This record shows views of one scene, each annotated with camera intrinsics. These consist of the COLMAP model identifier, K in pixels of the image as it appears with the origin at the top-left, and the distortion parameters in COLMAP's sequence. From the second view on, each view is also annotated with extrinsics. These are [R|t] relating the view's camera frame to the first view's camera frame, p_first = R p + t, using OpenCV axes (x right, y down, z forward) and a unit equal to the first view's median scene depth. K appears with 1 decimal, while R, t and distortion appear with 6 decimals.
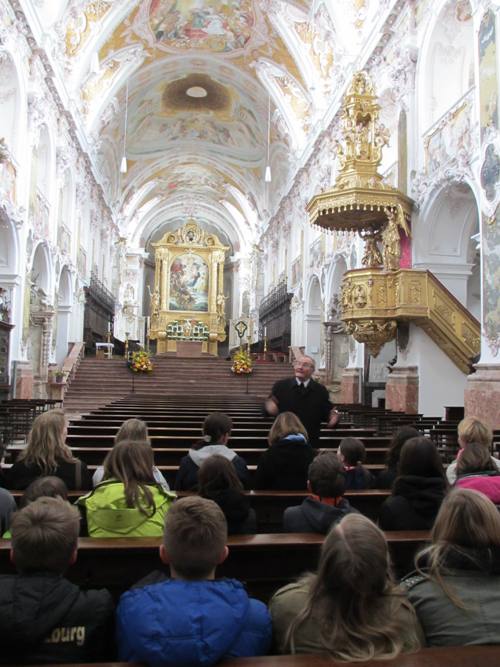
lens RADIAL K [[549.7, 0, 250.5], [0, 549.7, 333.7], [0, 0, 1]] dist [-0.041244, 0.001831]
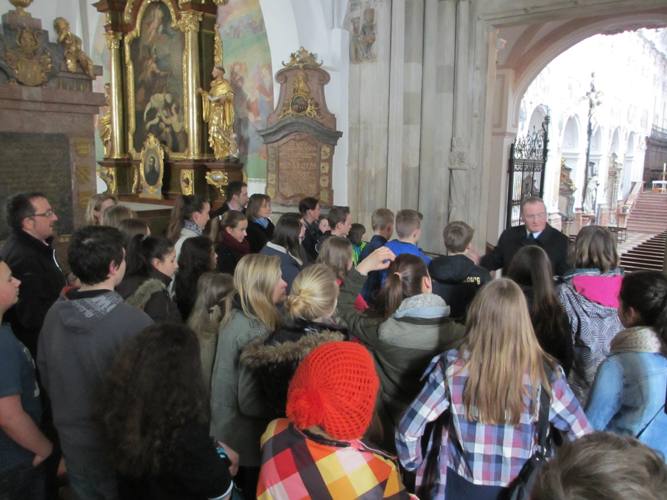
lens RADIAL K [[549.7, 0, 333.4], [0, 549.7, 250.4], [0, 0, 1]] dist [-0.041244, 0.001831]
pose [[0.685178, 0.105142, -0.720747, 0.178880], [0.051363, 0.980089, 0.191803, -0.122731], [0.726562, -0.168439, 0.666135, -0.556005]]
